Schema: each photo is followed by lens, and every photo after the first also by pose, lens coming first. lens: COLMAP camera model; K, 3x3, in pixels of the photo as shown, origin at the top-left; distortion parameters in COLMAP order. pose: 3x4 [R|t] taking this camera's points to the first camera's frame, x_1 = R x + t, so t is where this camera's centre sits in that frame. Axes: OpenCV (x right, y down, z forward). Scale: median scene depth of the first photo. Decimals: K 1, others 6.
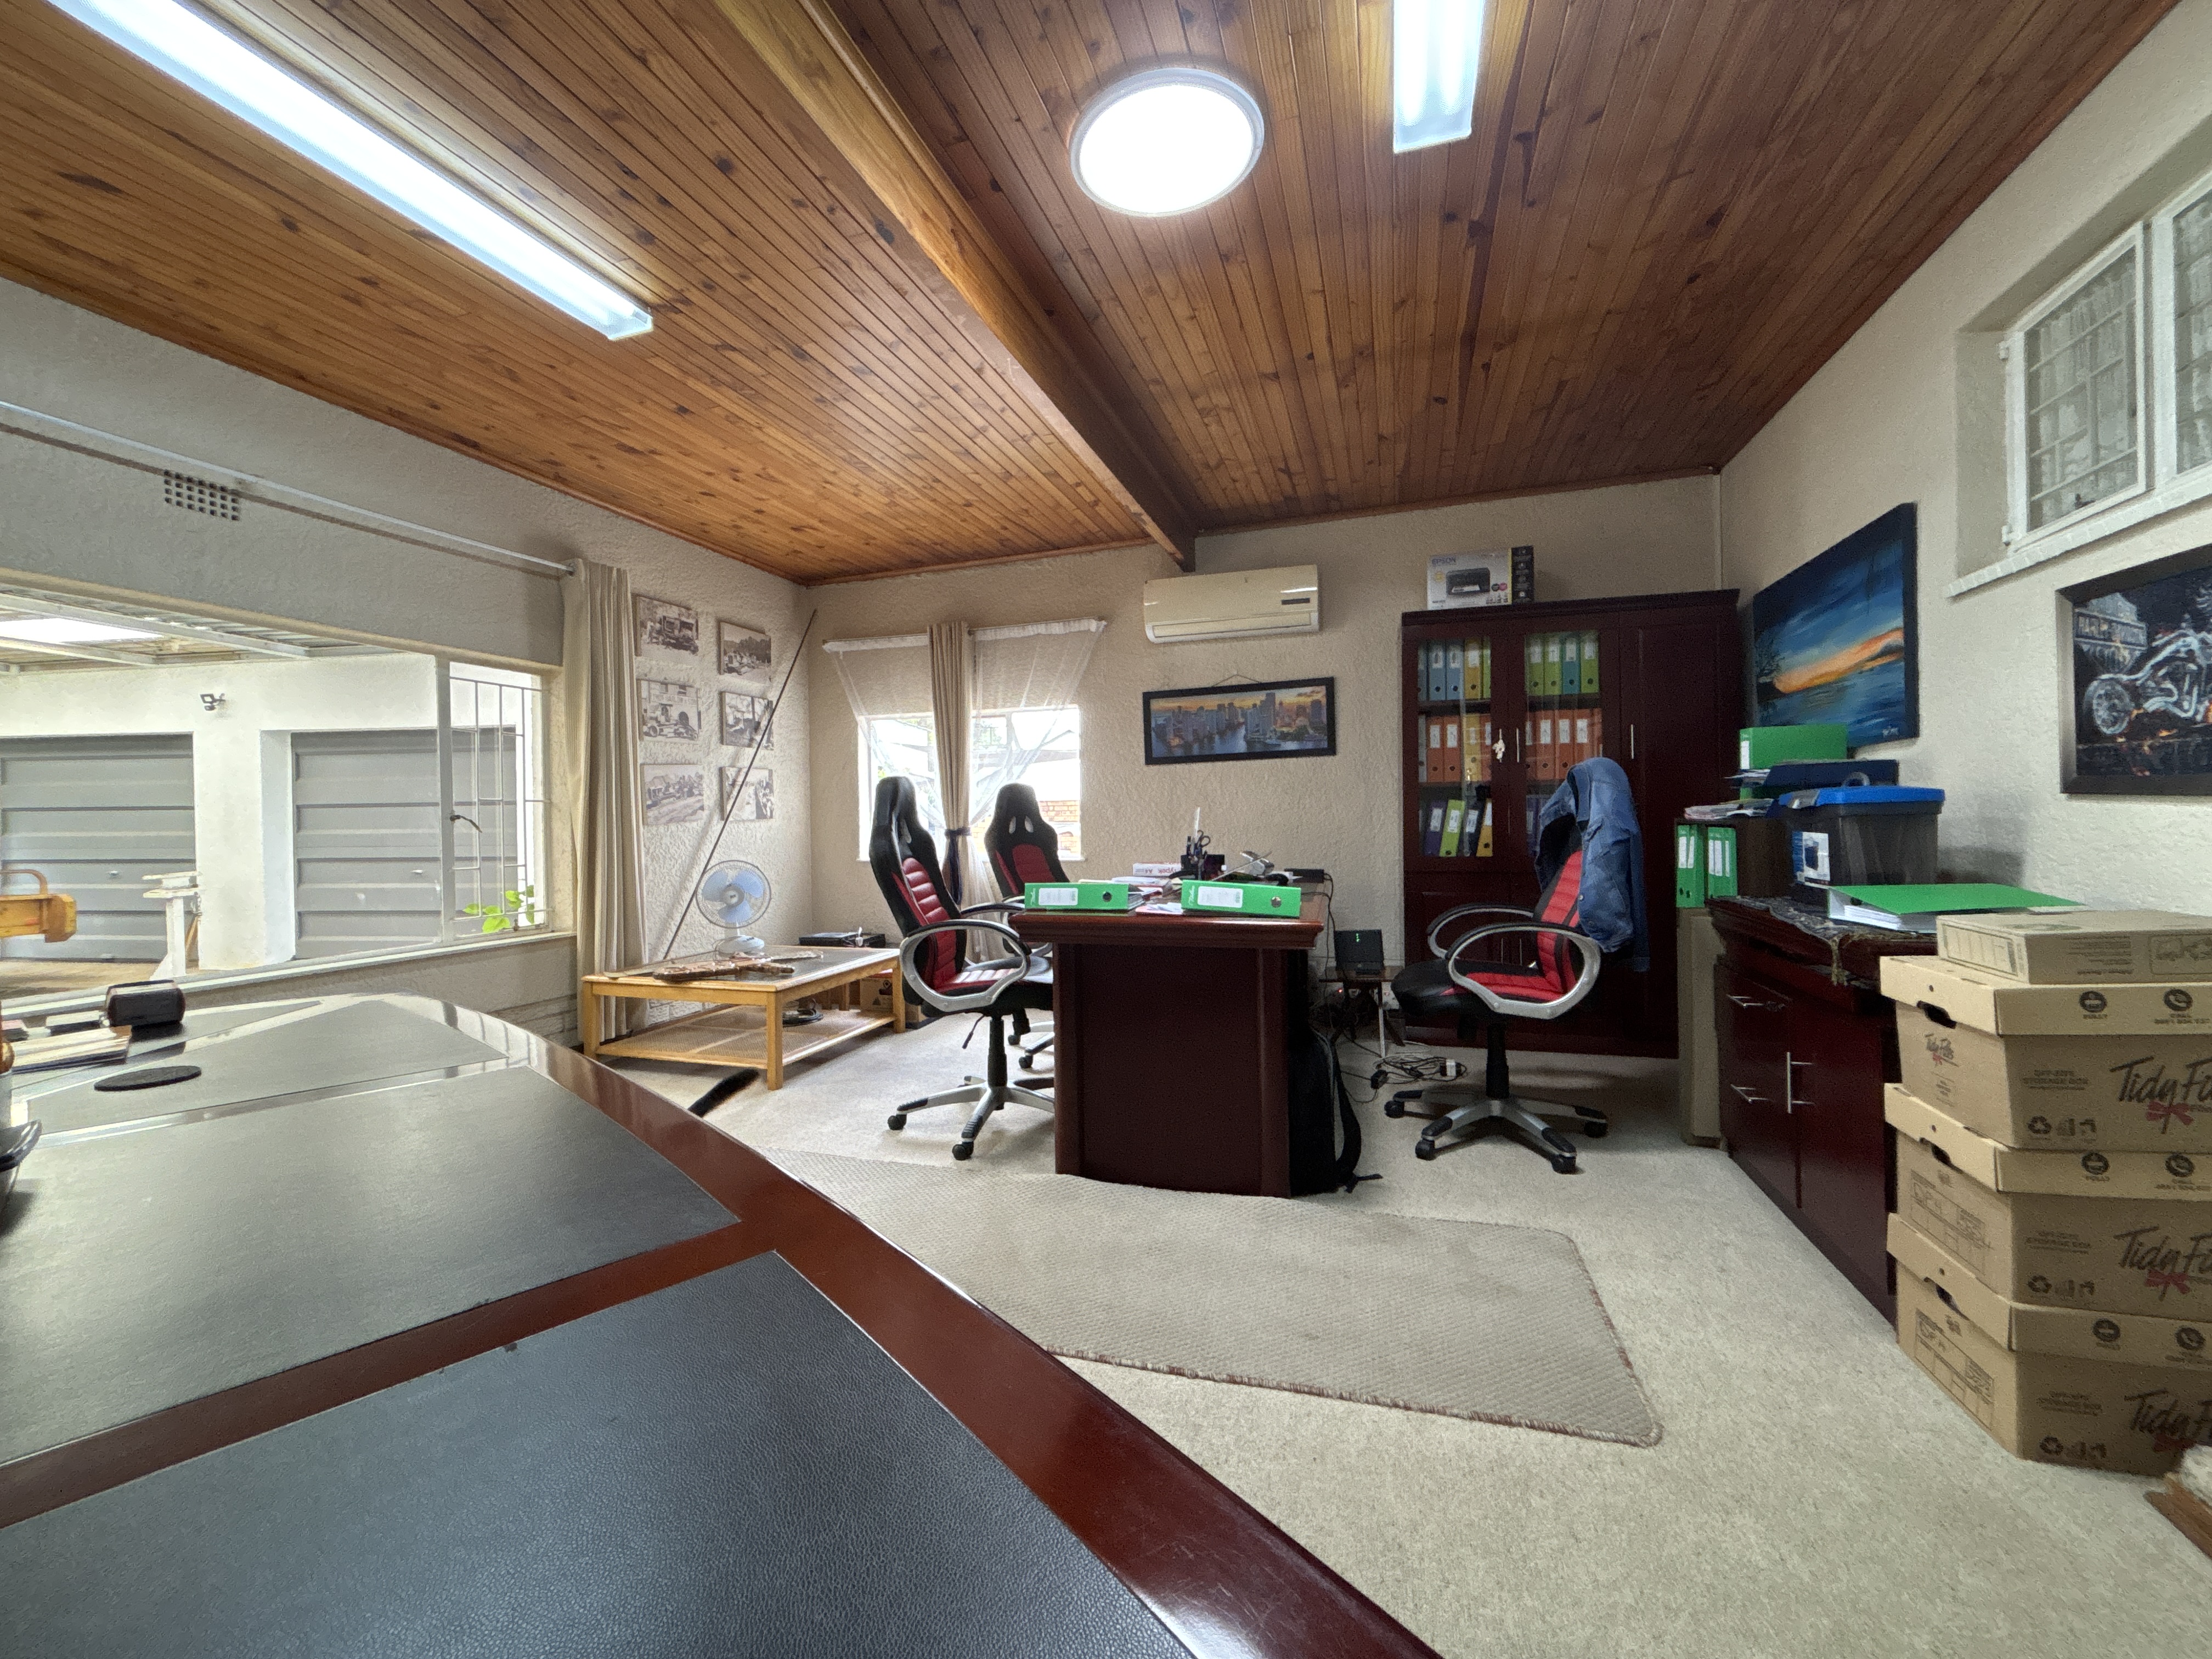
lens RADIAL K [[904.7, 0, 1105.2], [0, 904.7, 829.3], [0, 0, 1]] dist [0.001336, 0.000029]
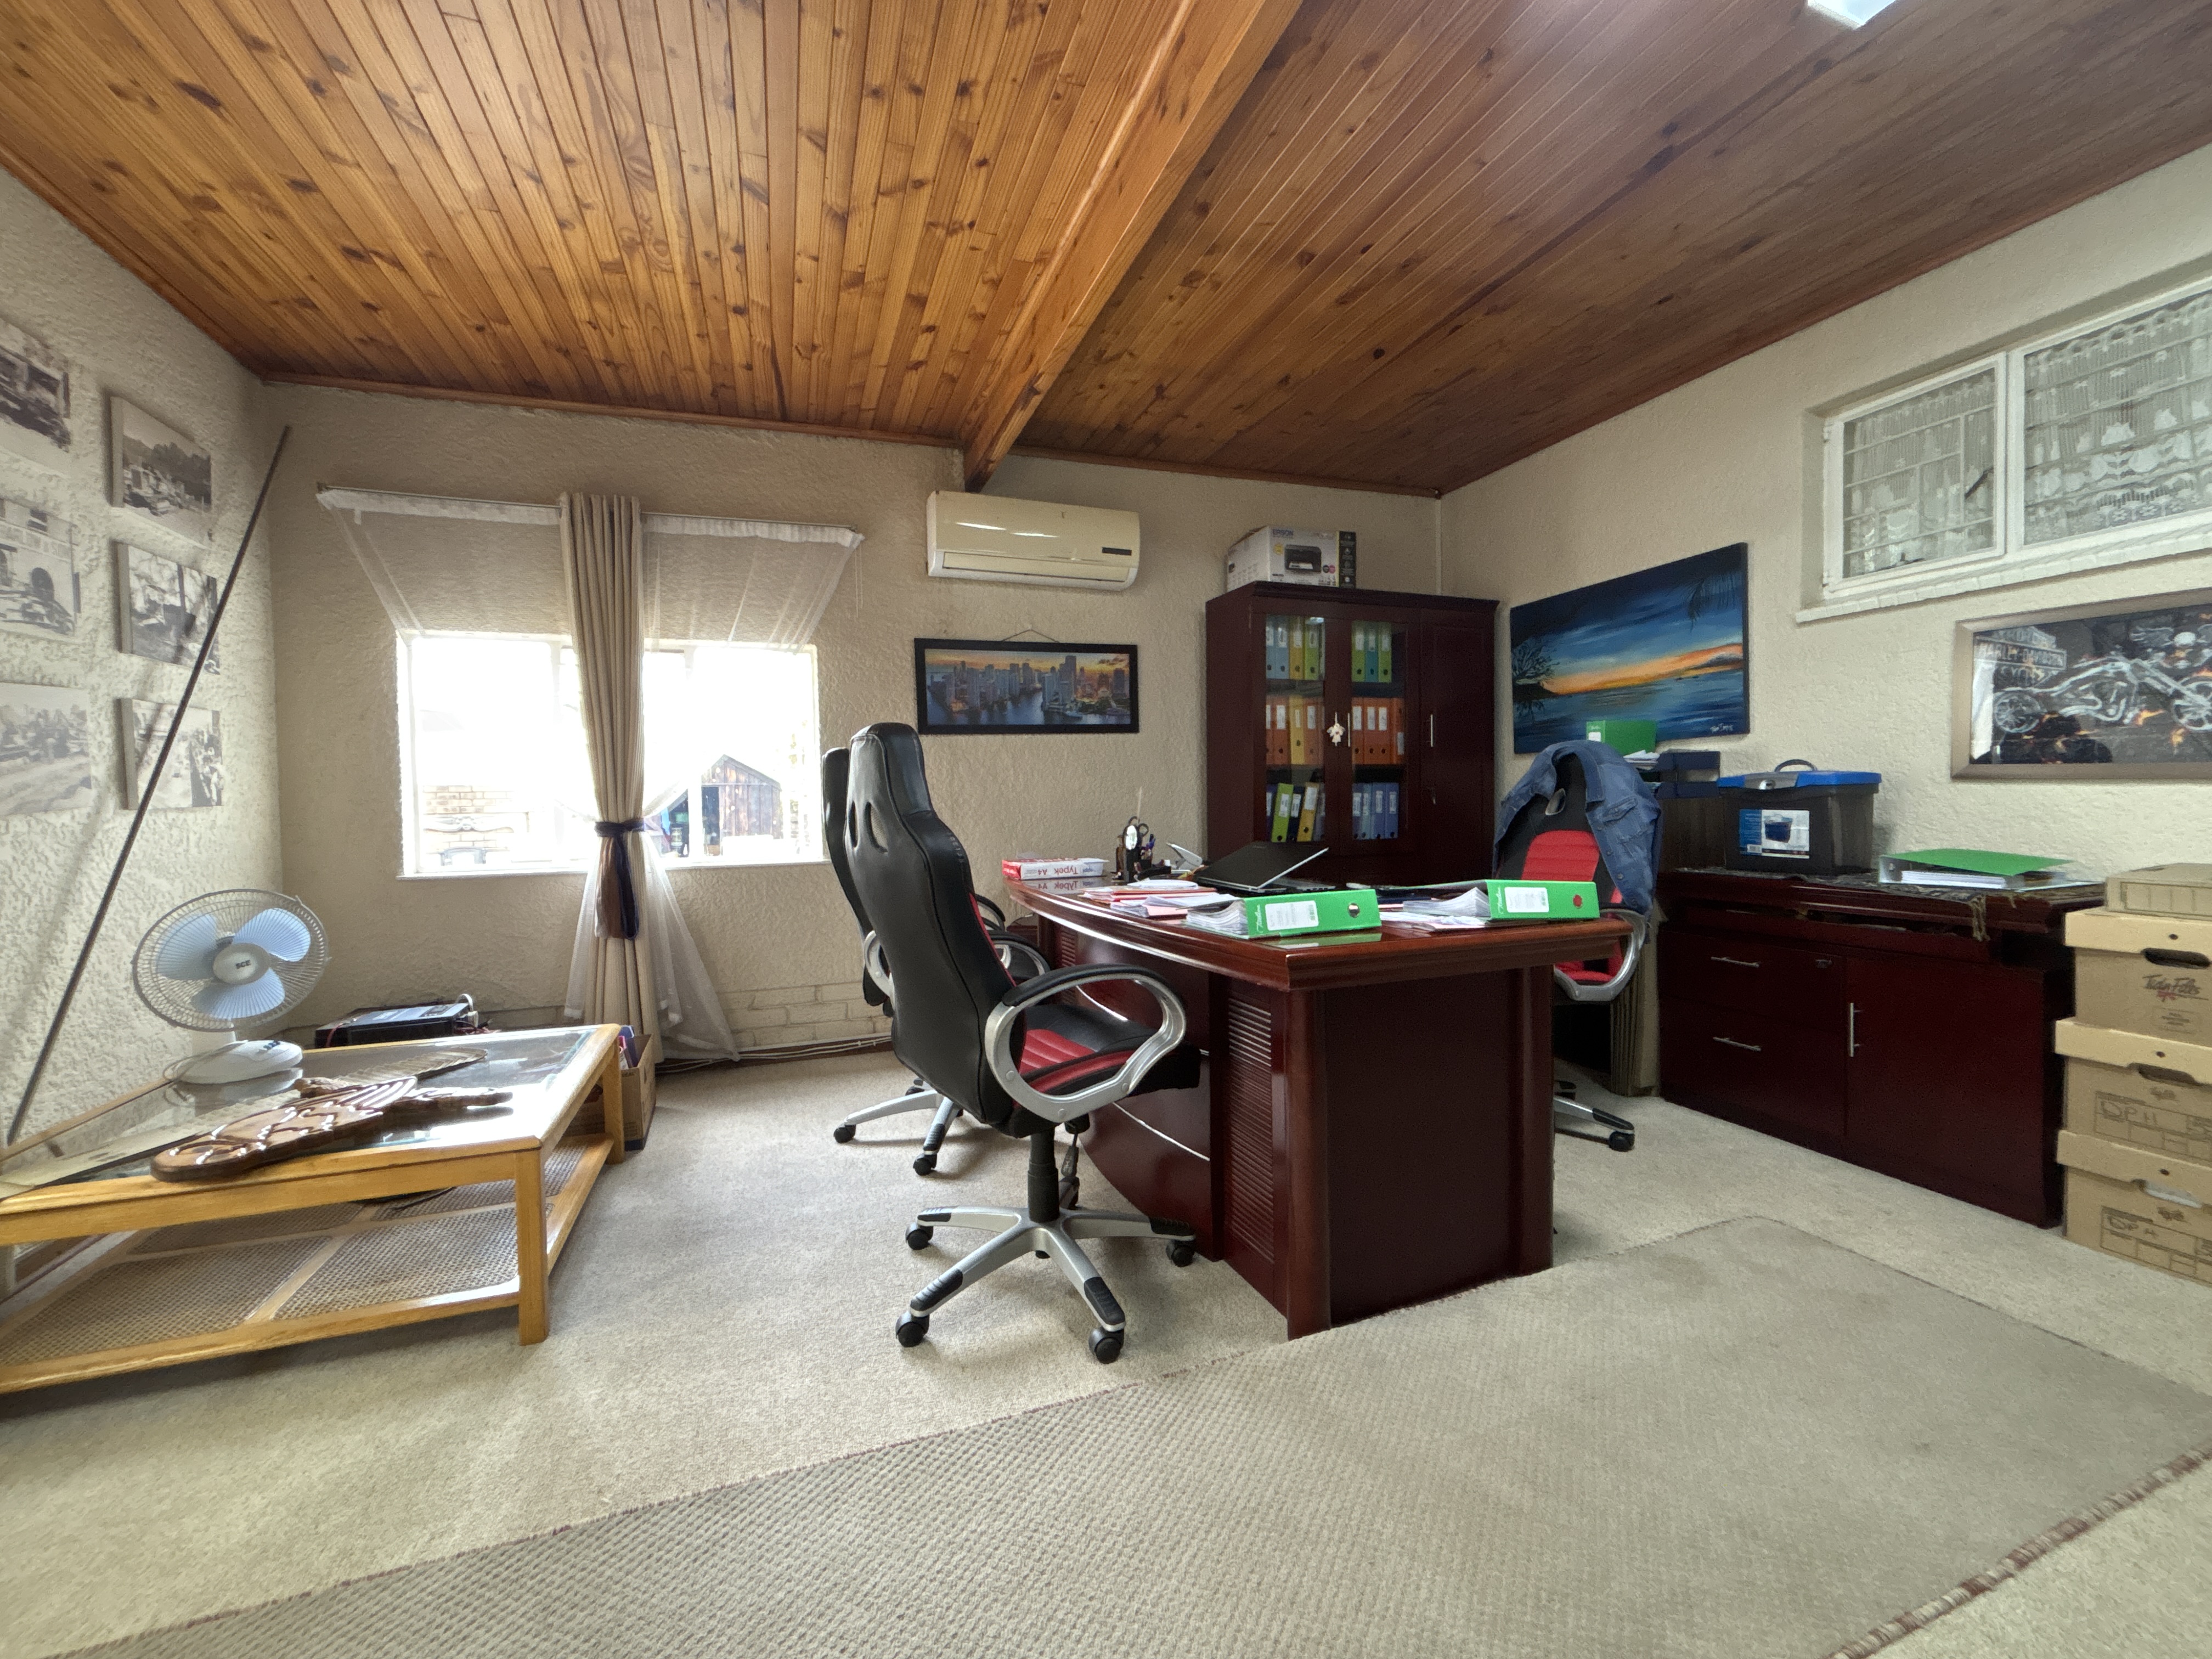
lens RADIAL K [[904.7, 0, 1100.9], [0, 904.7, 827.0], [0, 0, 1]] dist [0.001336, 0.000029]
pose [[0.794507, -0.016824, 0.607022, -0.354639], [0.012576, 0.999858, 0.011252, 0.000626], [-0.607125, -0.001306, 0.794605, 0.351187]]
